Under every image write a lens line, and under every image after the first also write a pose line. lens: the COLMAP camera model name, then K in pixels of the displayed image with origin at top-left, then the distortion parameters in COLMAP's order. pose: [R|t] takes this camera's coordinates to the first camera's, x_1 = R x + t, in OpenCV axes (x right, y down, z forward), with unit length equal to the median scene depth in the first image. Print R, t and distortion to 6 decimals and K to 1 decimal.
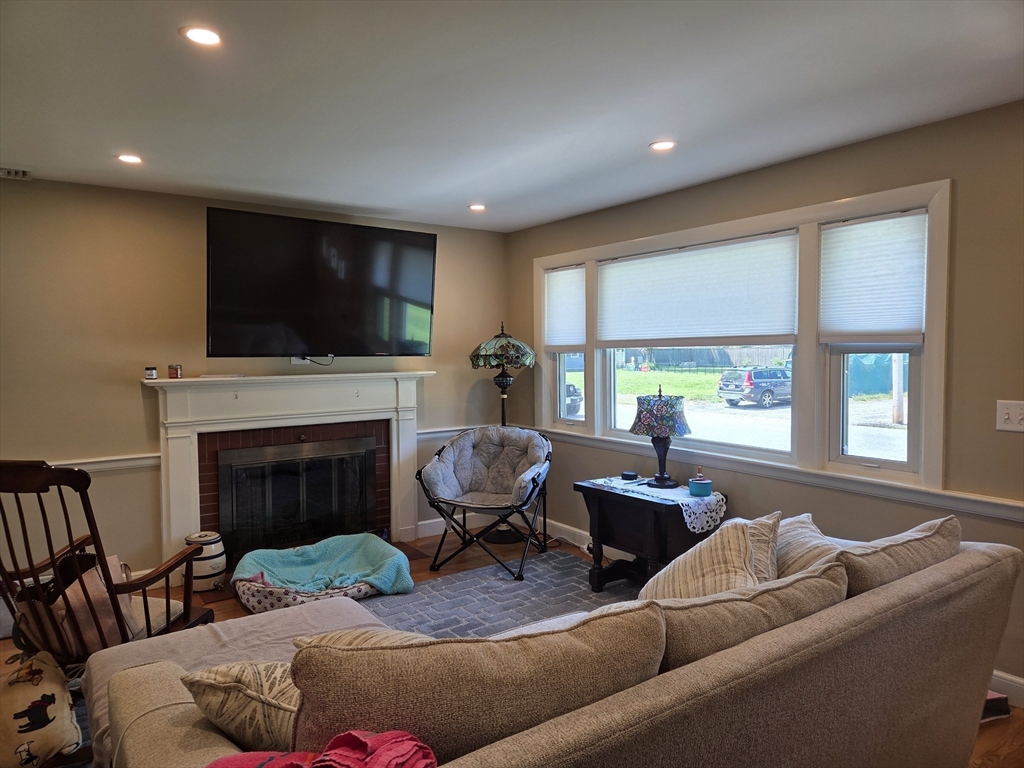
lens RADIAL K [[683.6, 0, 512.3], [0, 683.6, 381.5], [0, 0, 1]] dist [0.059182, -0.027552]
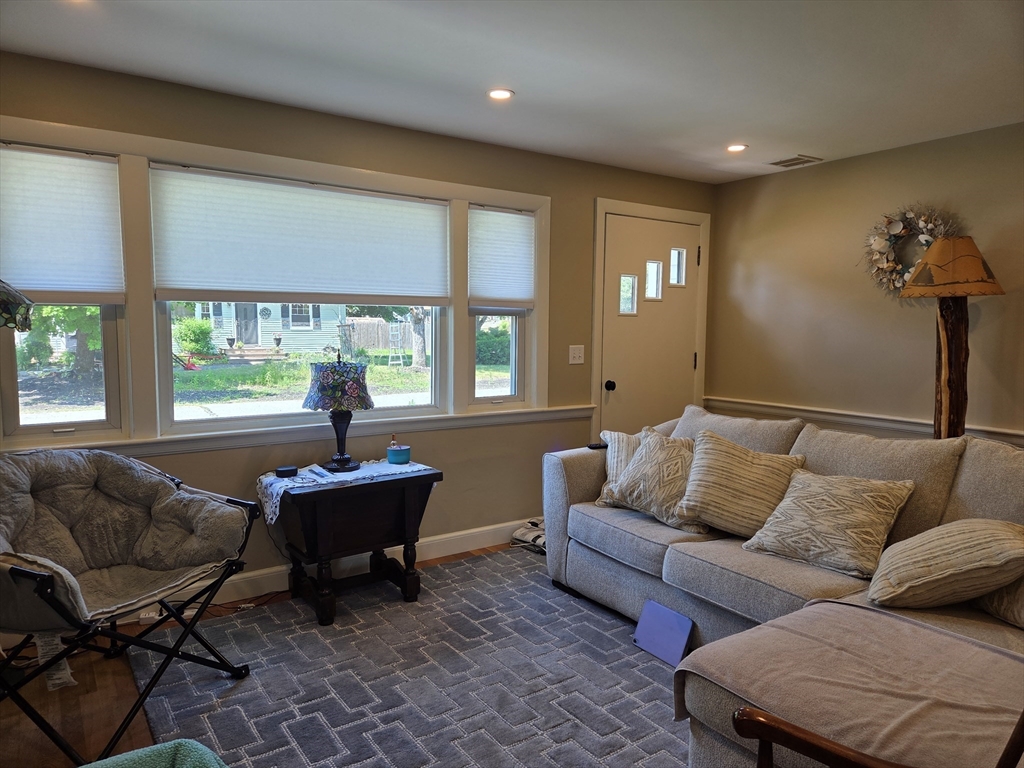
lens RADIAL K [[683.6, 0, 512.7], [0, 683.6, 384.6], [0, 0, 1]] dist [0.059182, -0.027552]
pose [[-0.002077, -0.093219, 0.995643, -0.621088], [0.029462, 0.995208, 0.093239, -0.024637], [-0.999564, 0.029527, 0.000679, 0.790106]]
